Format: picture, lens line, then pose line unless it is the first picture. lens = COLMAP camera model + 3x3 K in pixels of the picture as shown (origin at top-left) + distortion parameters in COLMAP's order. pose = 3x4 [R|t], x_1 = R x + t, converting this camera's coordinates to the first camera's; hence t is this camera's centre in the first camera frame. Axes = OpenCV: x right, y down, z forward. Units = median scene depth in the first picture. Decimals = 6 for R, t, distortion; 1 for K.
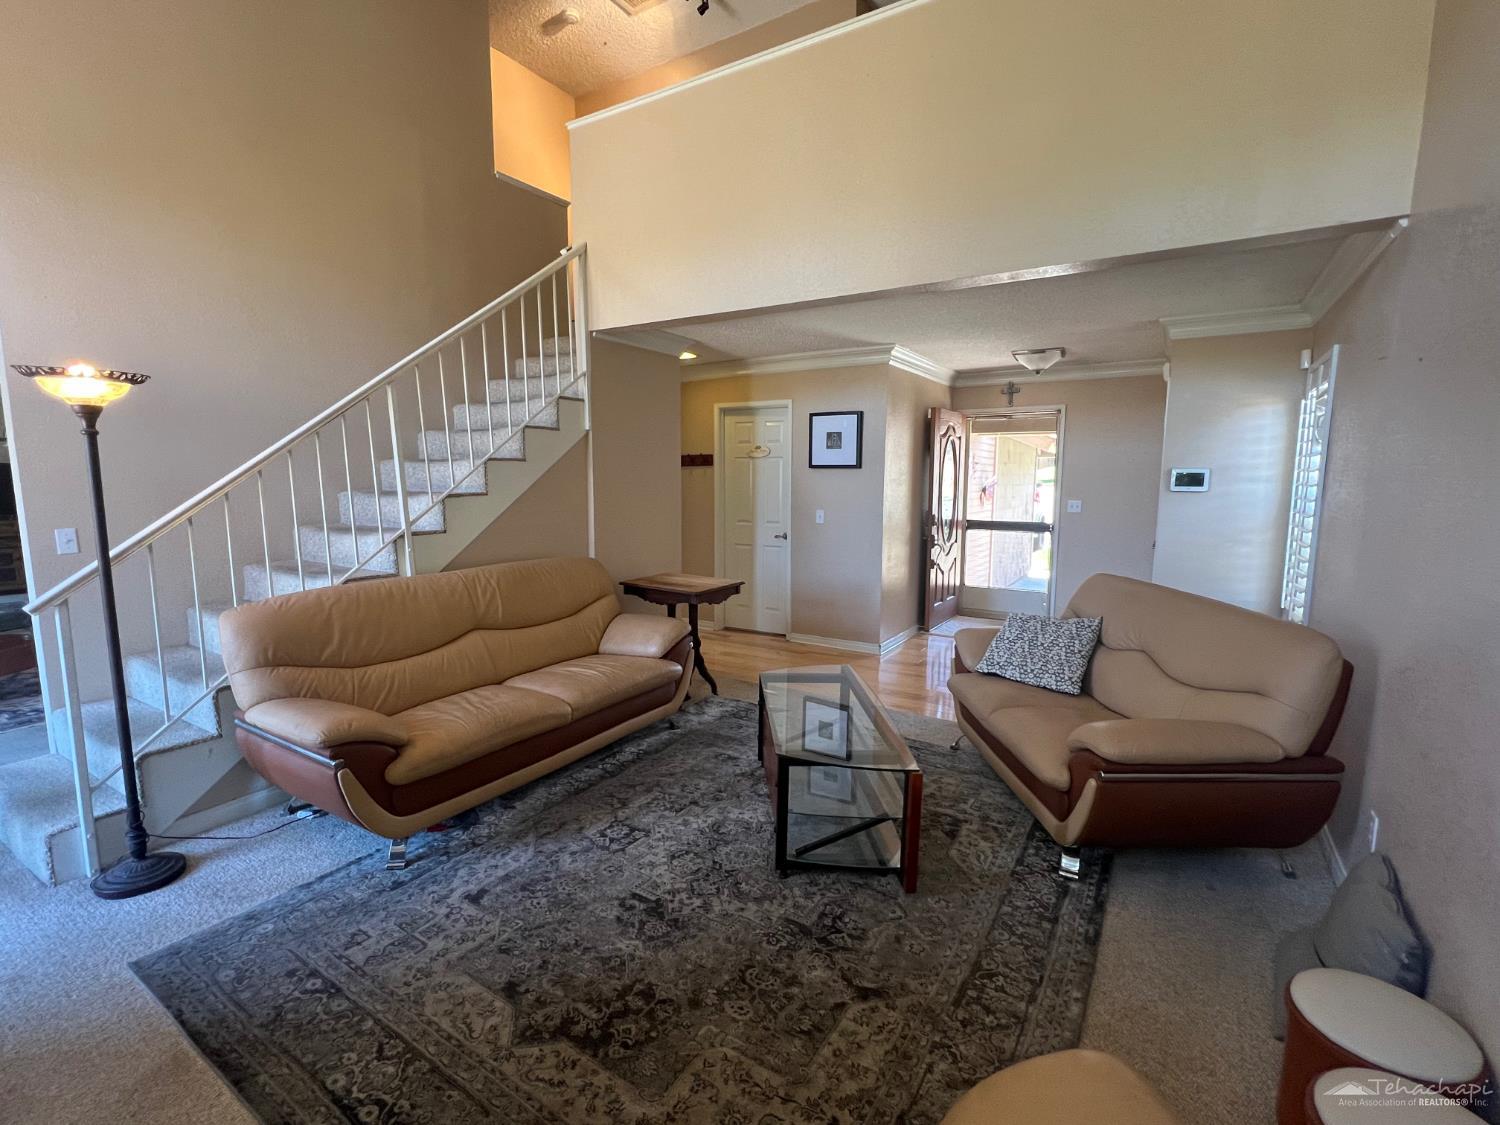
lens RADIAL K [[692.2, 0, 743.1], [0, 692.2, 564.7], [0, 0, 1]] dist [-0.002726, 0.000362]
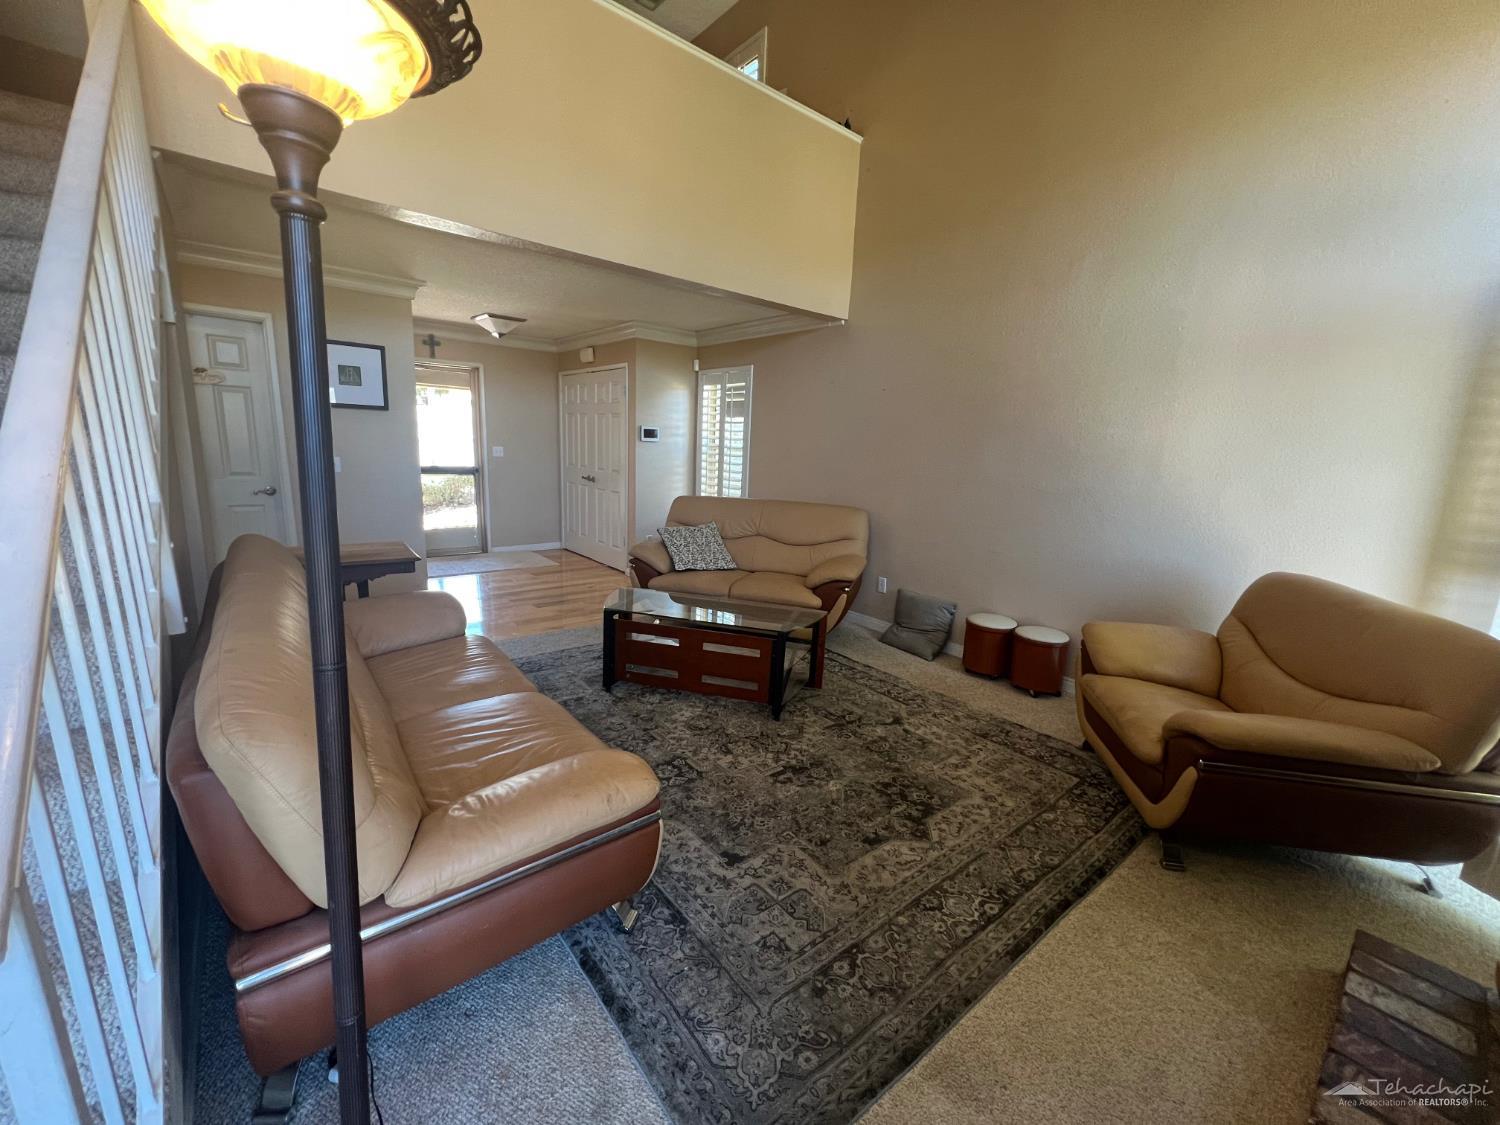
lens RADIAL K [[601.0, 0, 746.0], [0, 601.0, 562.6], [0, 0, 1]] dist [-0.002987, 0.000500]
pose [[0.307813, -0.175669, 0.935089, -1.028877], [0.082560, 0.984032, 0.157687, -0.058010], [-0.947858, 0.028663, 0.317401, 0.656936]]
